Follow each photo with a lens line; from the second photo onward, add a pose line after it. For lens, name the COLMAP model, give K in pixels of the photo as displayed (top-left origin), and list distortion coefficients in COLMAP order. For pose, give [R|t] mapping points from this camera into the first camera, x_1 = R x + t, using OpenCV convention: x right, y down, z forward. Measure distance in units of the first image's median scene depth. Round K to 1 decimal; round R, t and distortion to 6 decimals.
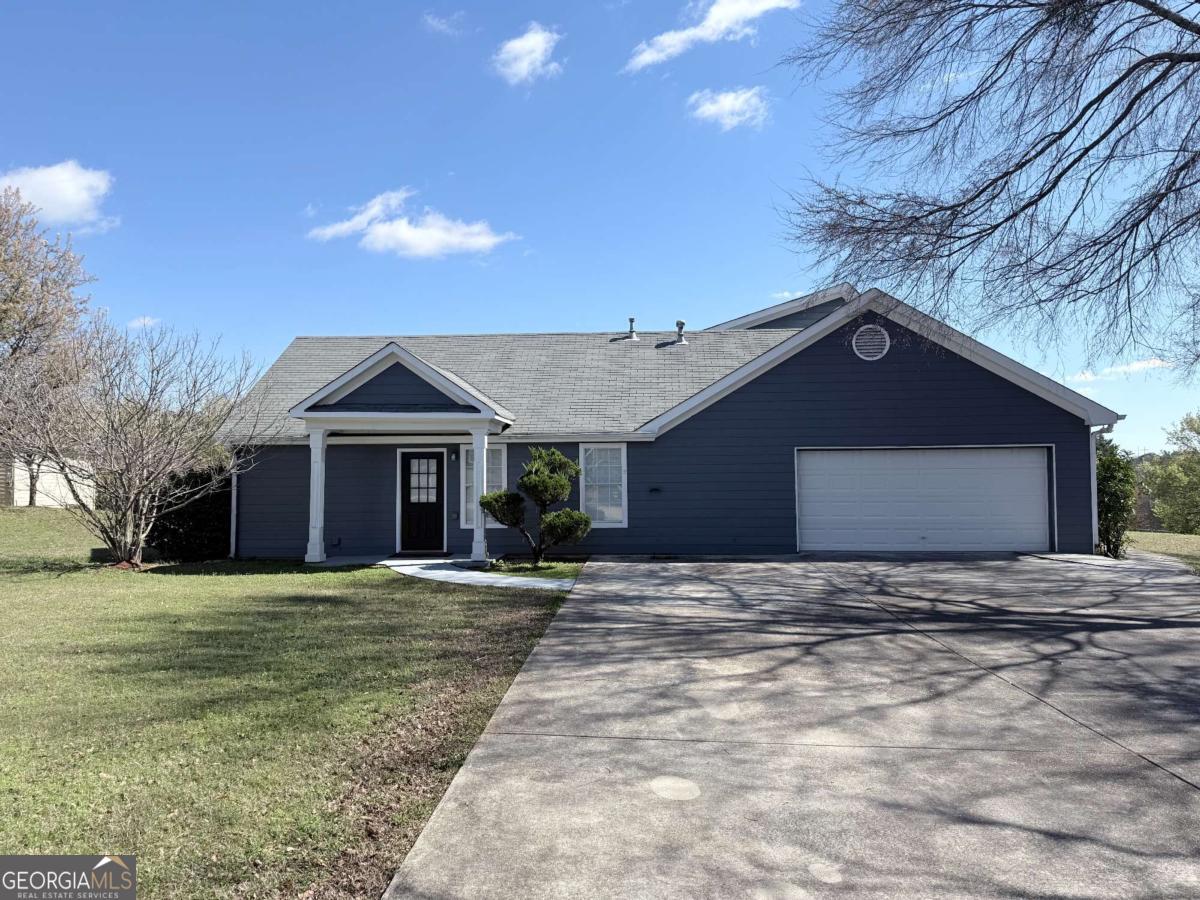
lens RADIAL K [[832.7, 0, 601.3], [0, 832.7, 445.6], [0, 0, 1]] dist [0.061097, -0.104083]
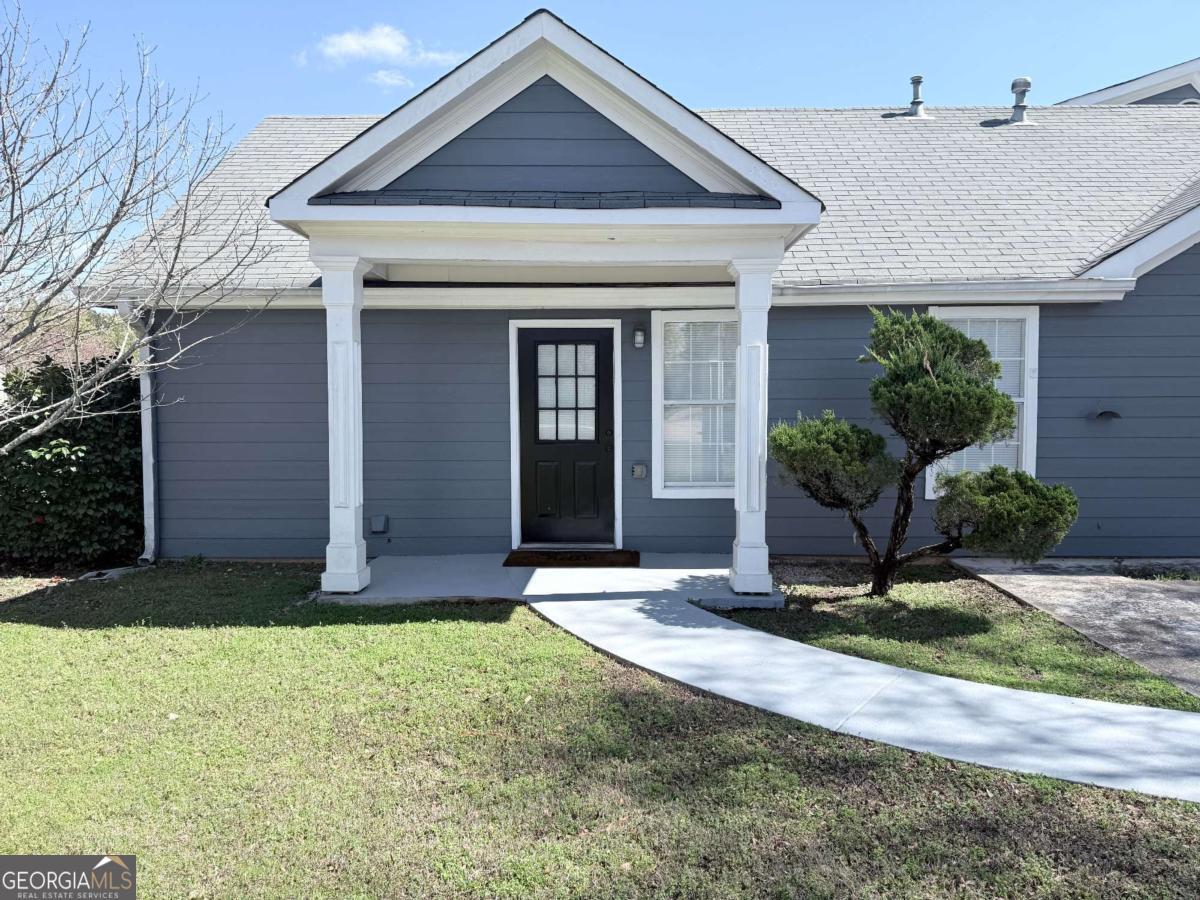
lens RADIAL K [[832.7, 0, 598.4], [0, 832.7, 453.3], [0, 0, 1]] dist [0.061097, -0.104083]
pose [[0.999531, -0.000001, 0.030636, -0.211383], [-0.003689, 0.992722, 0.120374, 0.020605], [-0.030413, -0.120431, 0.992256, 0.549574]]
